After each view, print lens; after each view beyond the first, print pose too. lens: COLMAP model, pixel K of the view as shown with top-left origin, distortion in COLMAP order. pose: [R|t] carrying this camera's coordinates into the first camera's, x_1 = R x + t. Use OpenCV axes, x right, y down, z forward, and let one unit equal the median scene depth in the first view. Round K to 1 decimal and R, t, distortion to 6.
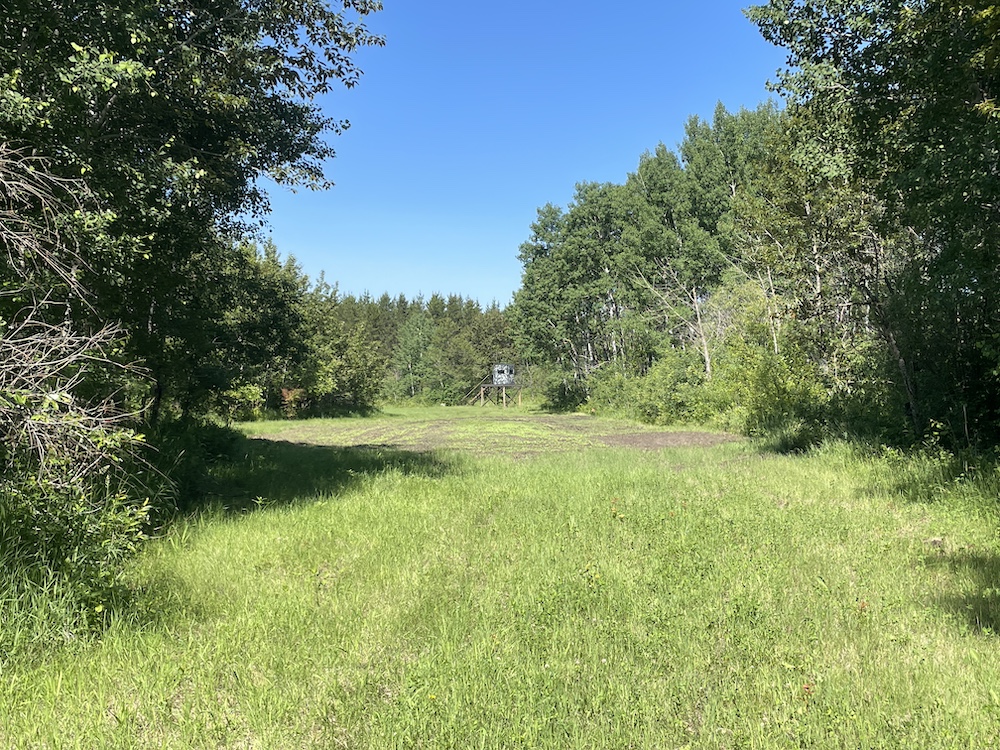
lens RADIAL K [[1199.6, 0, 500.7], [0, 1199.6, 376.5], [0, 0, 1]] dist [0.018980, 0.000000]
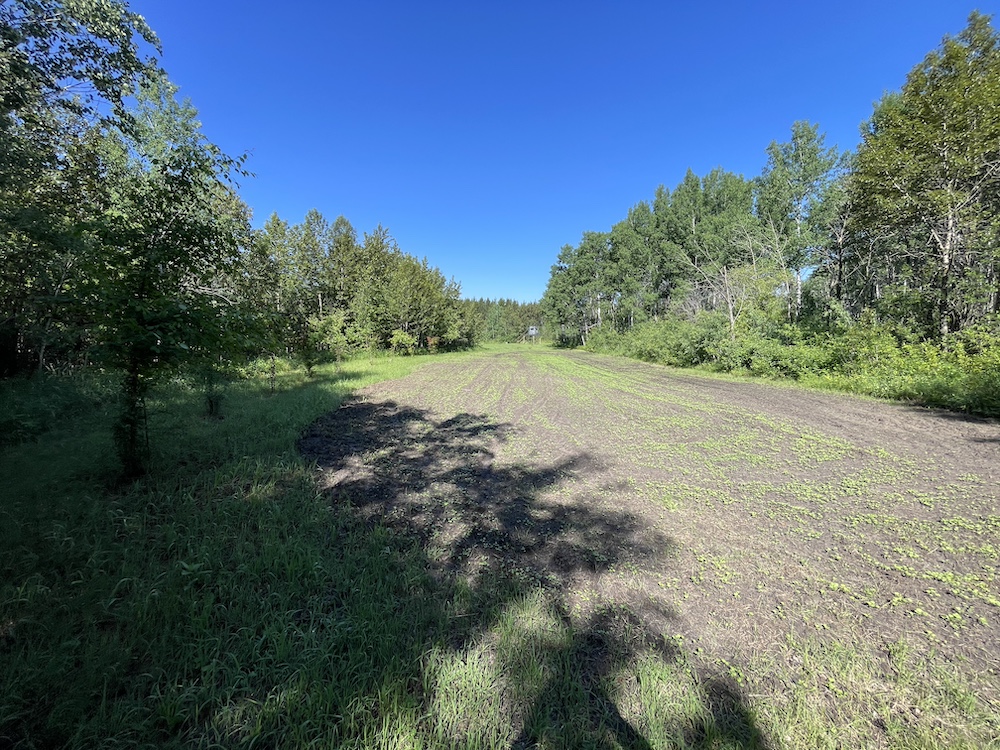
lens RADIAL K [[405.7, 0, 496.1], [0, 405.7, 375.9], [0, 0, 1]] dist [-0.002307, -0.000226]
pose [[0.998290, 0.019779, -0.054999, -0.034414], [-0.013561, 0.993705, 0.111204, -0.000141], [0.056853, -0.110268, 0.992275, 0.291257]]
